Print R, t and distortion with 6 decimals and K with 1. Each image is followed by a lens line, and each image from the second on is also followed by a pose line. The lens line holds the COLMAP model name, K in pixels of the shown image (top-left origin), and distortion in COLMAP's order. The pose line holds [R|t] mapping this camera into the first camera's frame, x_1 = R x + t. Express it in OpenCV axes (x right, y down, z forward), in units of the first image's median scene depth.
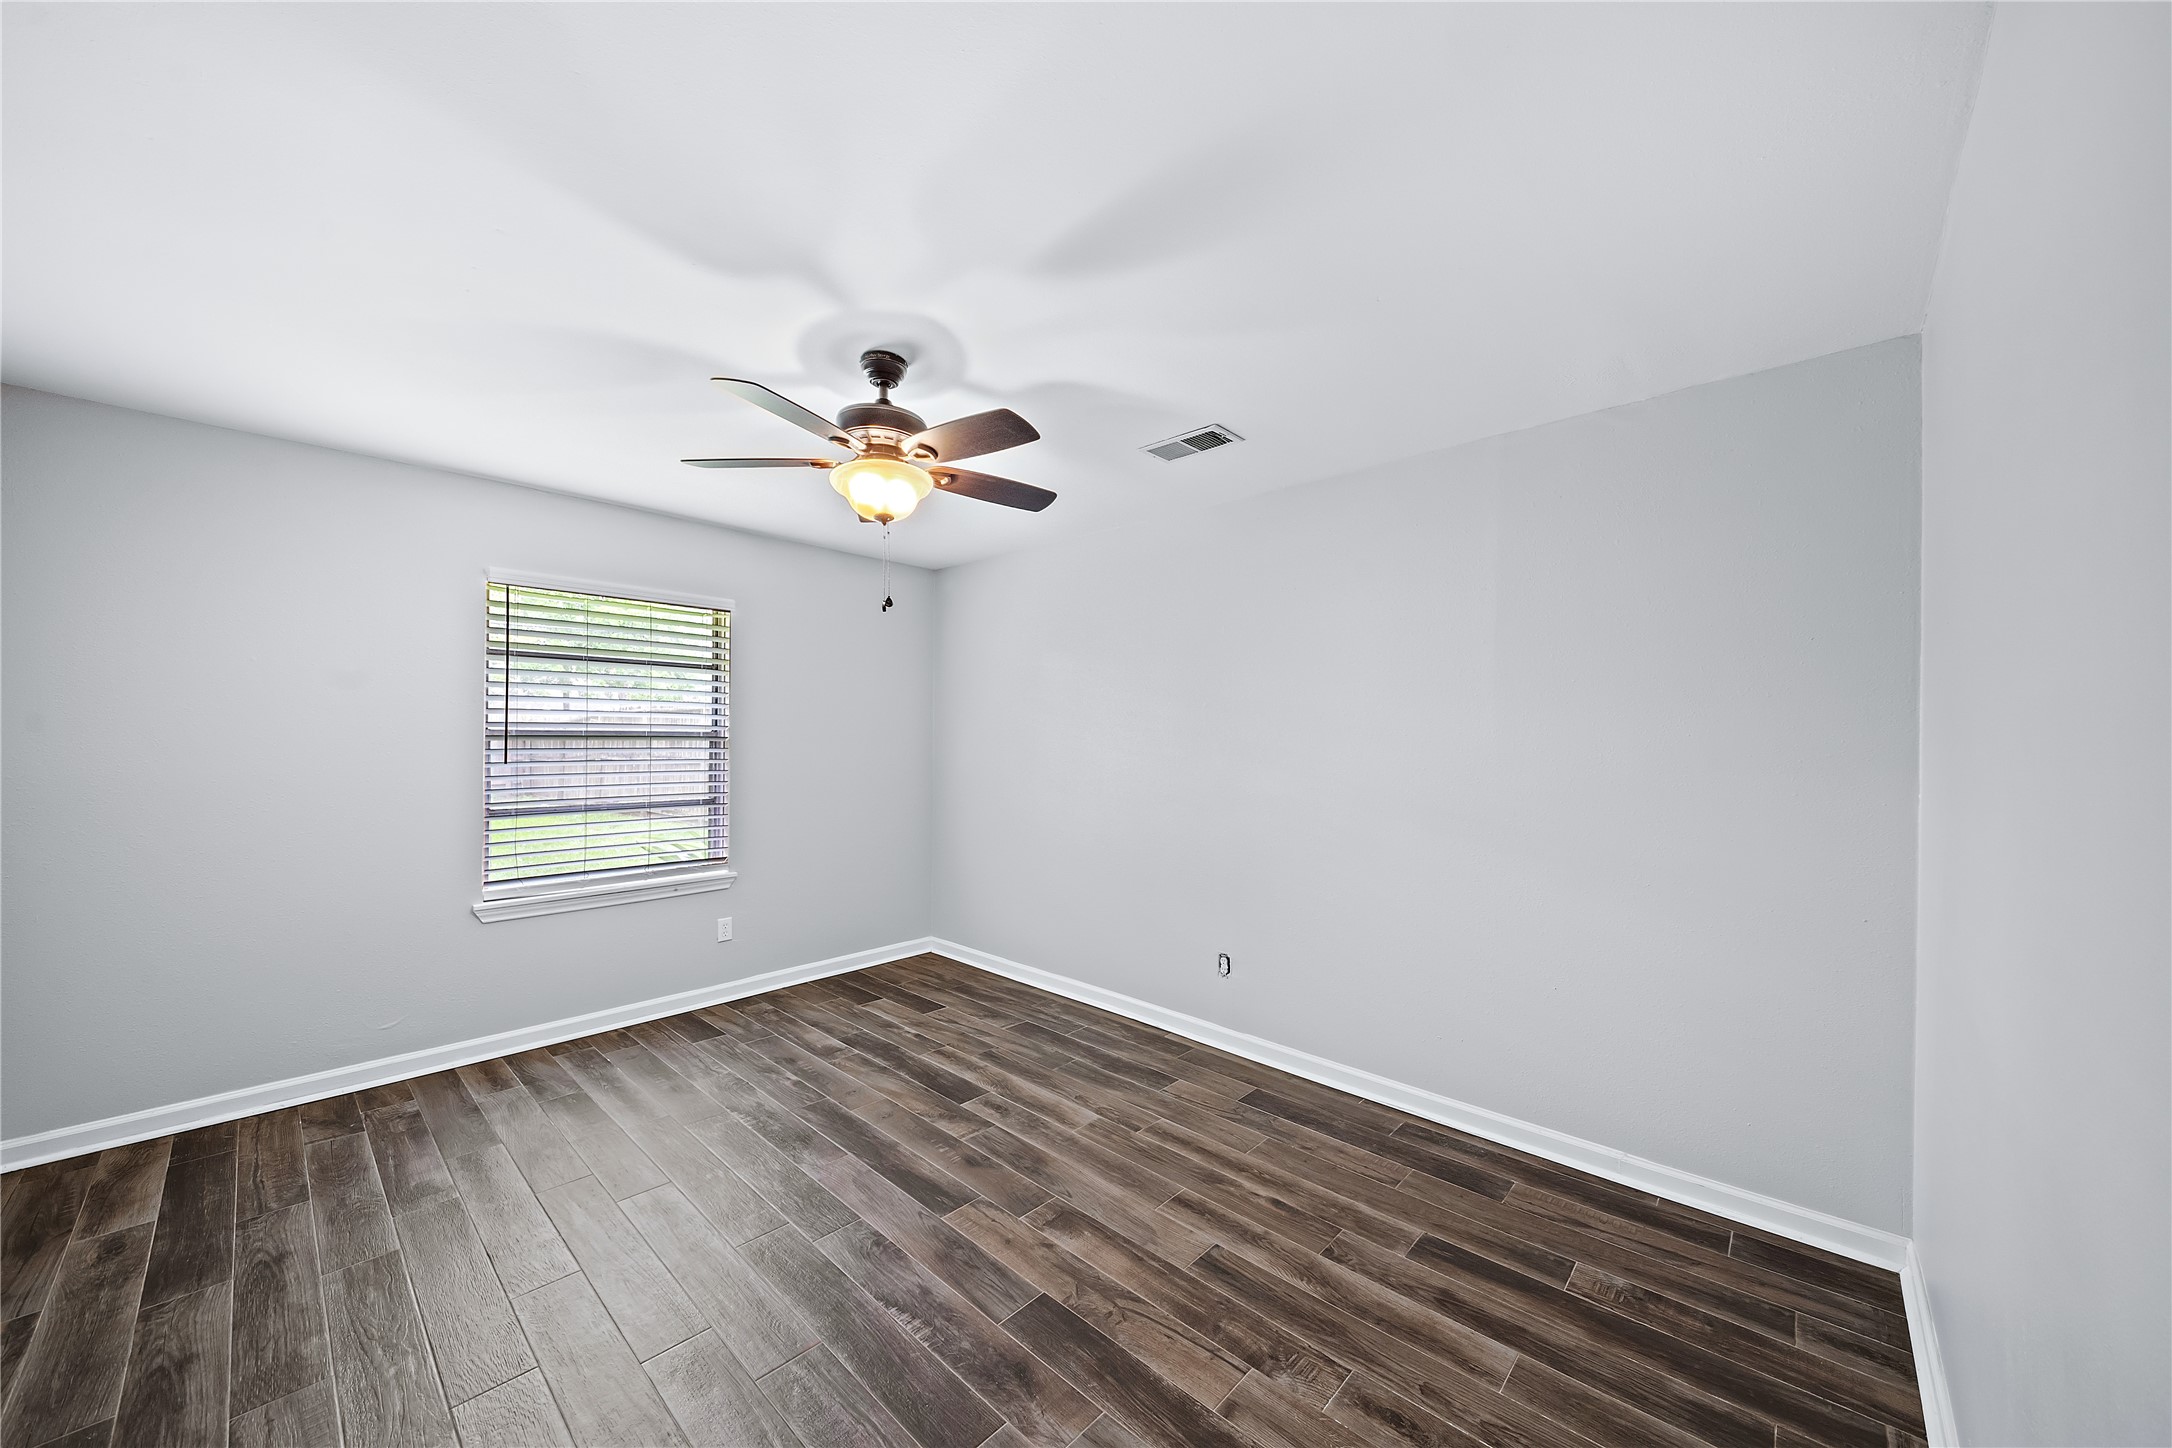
lens RADIAL K [[782.7, 0, 1081.7], [0, 782.7, 729.5], [0, 0, 1]] dist [0.006497, -0.006025]
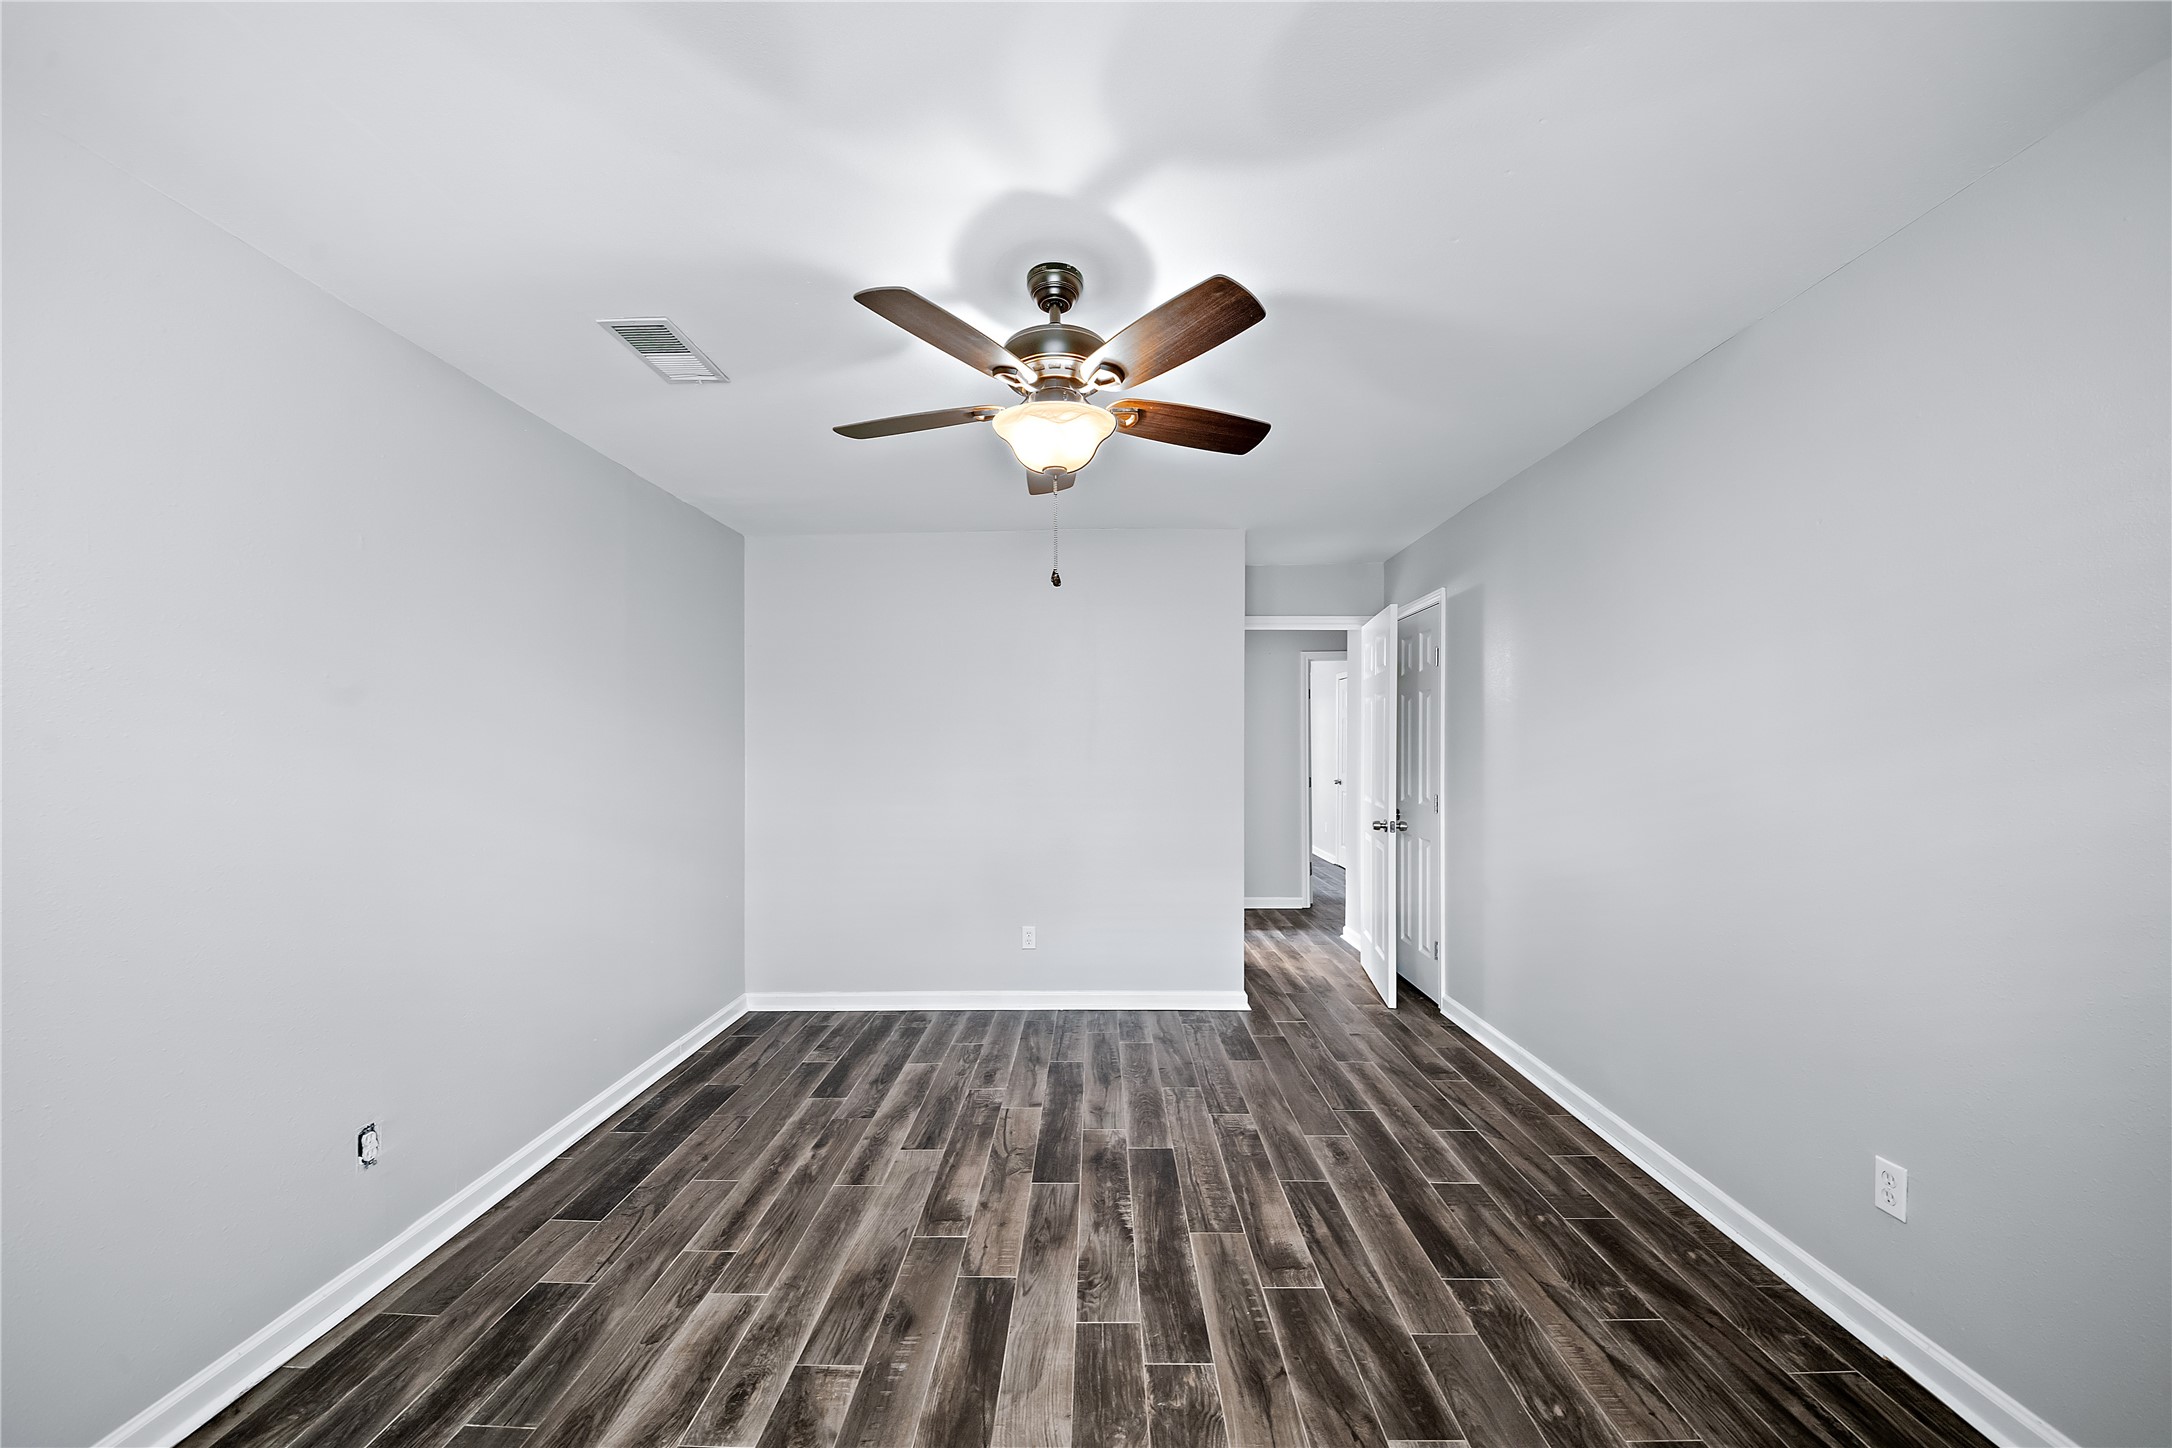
lens RADIAL K [[782.7, 0, 1083.0], [0, 782.7, 730.5], [0, 0, 1]] dist [0.006497, -0.006025]
pose [[-0.674474, 0.005348, 0.738279, -0.904098], [-0.010746, 0.999797, -0.017060, 0.012799], [-0.738220, -0.019440, -0.674280, 1.573997]]
